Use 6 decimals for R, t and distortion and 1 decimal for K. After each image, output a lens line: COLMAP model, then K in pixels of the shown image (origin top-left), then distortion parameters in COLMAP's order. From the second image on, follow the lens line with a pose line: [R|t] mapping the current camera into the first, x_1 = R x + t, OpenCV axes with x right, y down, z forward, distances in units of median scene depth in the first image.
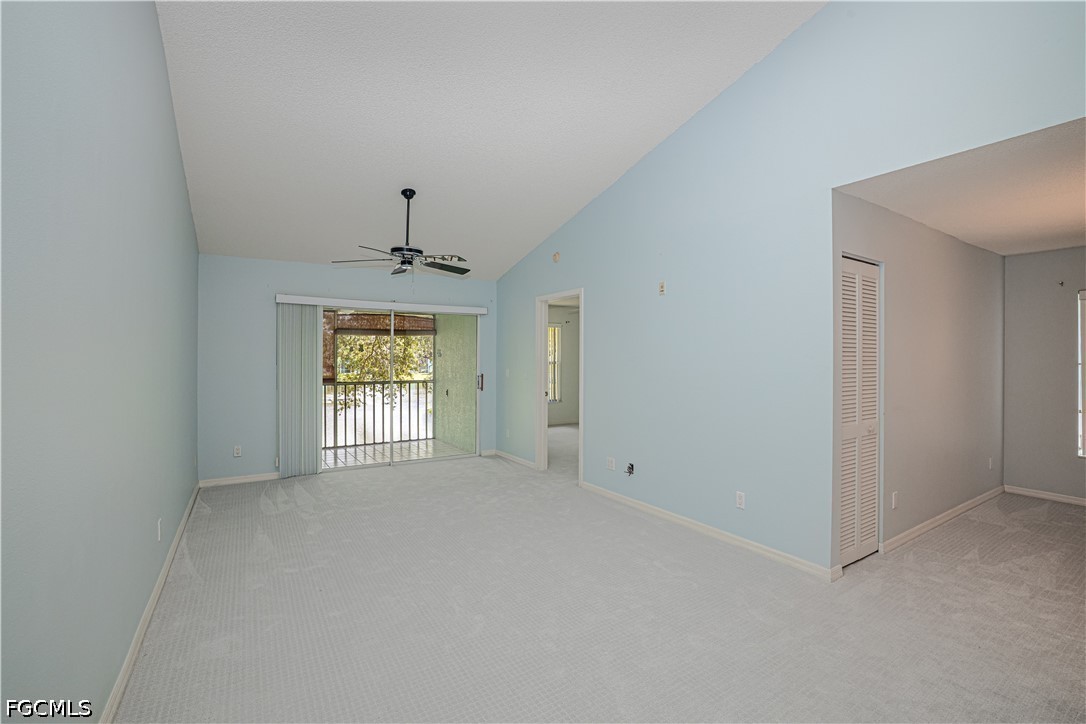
lens RADIAL K [[479.2, 0, 543.0], [0, 479.2, 362.0], [0, 0, 1]] dist [-0.015311, 0.000056]
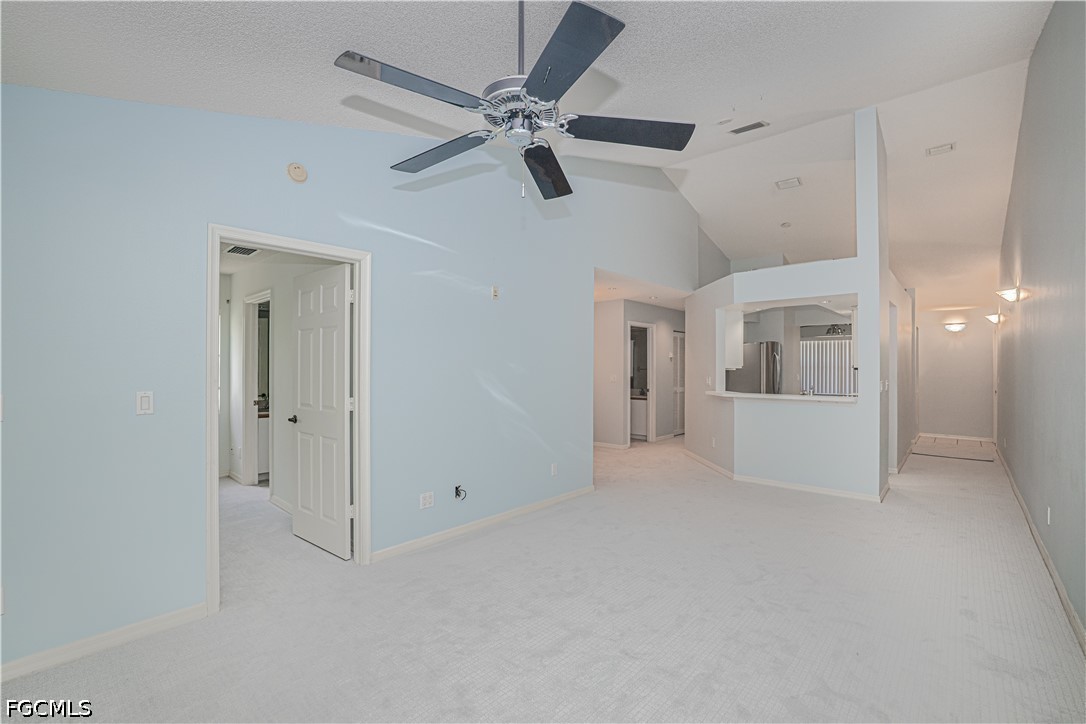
lens RADIAL K [[478.1, 0, 543.0], [0, 478.1, 362.0], [0, 0, 1]] dist [0.000928, 0.000155]
pose [[-0.285353, 0.008076, 0.958388, -0.933674], [0.006605, 0.999957, -0.006459, 0.000957], [-0.958400, 0.004487, -0.285395, 1.518319]]
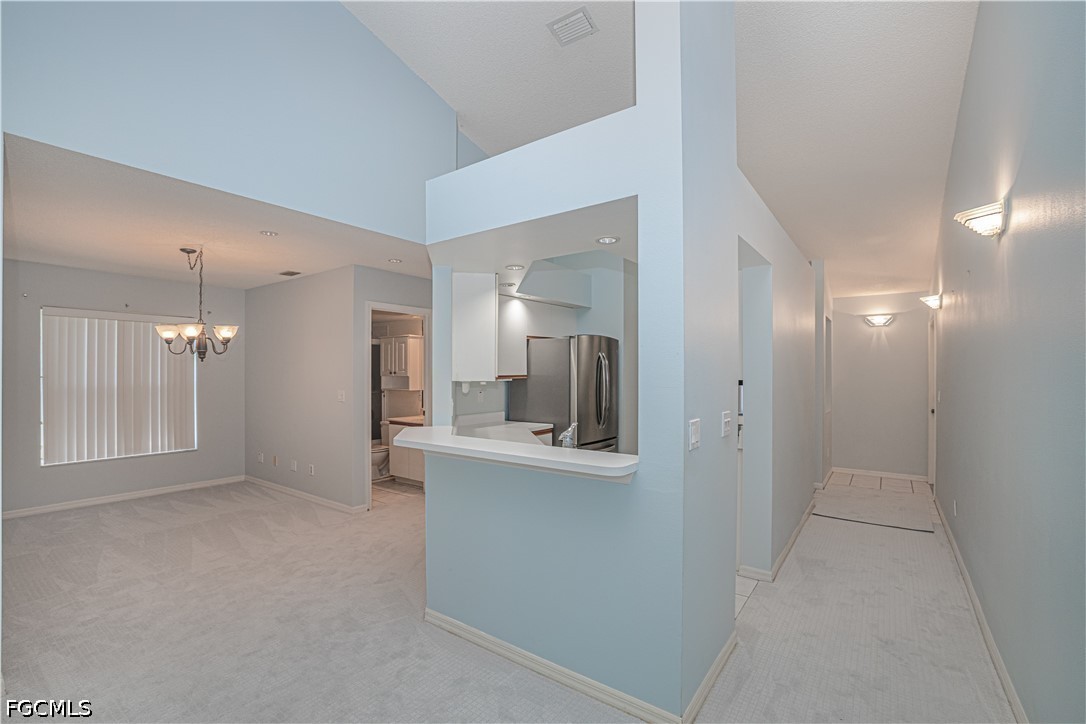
lens RADIAL K [[475.0, 0, 533.1], [0, 475.0, 371.7], [0, 0, 1]] dist [-0.001582, 0.000551]
pose [[-0.357023, -0.000217, 0.934095, -0.285384], [0.007243, 0.999969, 0.003001, -0.003396], [-0.934067, 0.007837, -0.357011, 0.479054]]
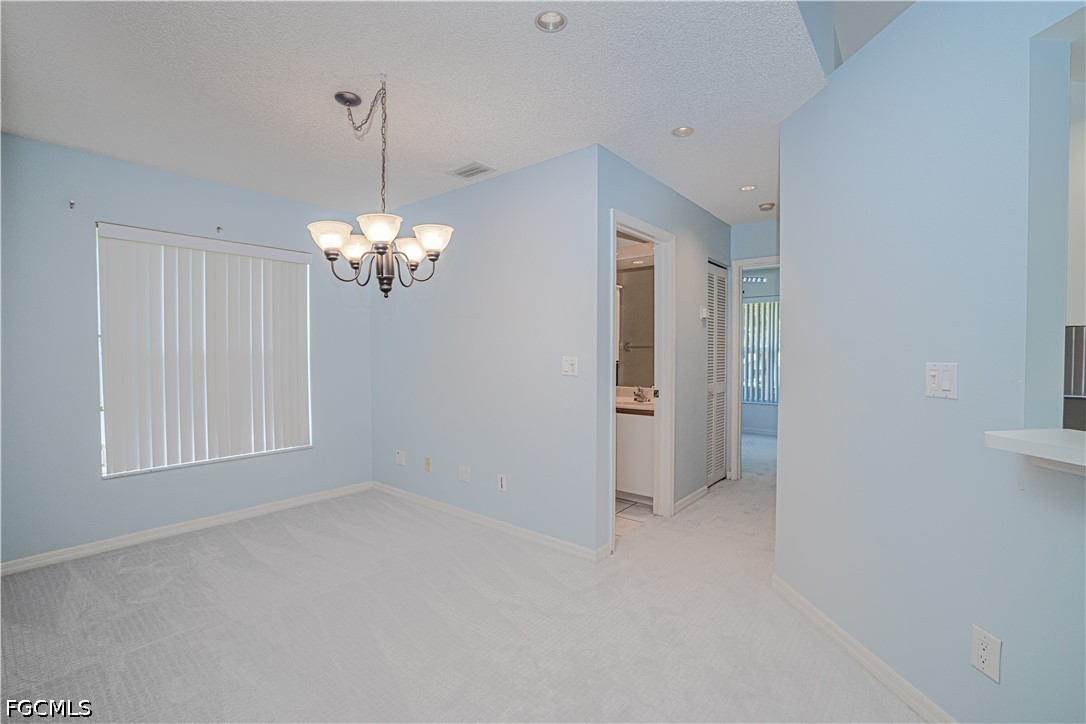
lens RADIAL K [[479.2, 0, 543.0], [0, 479.2, 362.0], [0, 0, 1]] dist [-0.015311, 0.000056]
pose [[-0.314034, -0.020381, 0.949193, 0.432024], [0.010801, 0.999628, 0.025037, 0.039617], [-0.949350, 0.018115, -0.313697, 0.821488]]
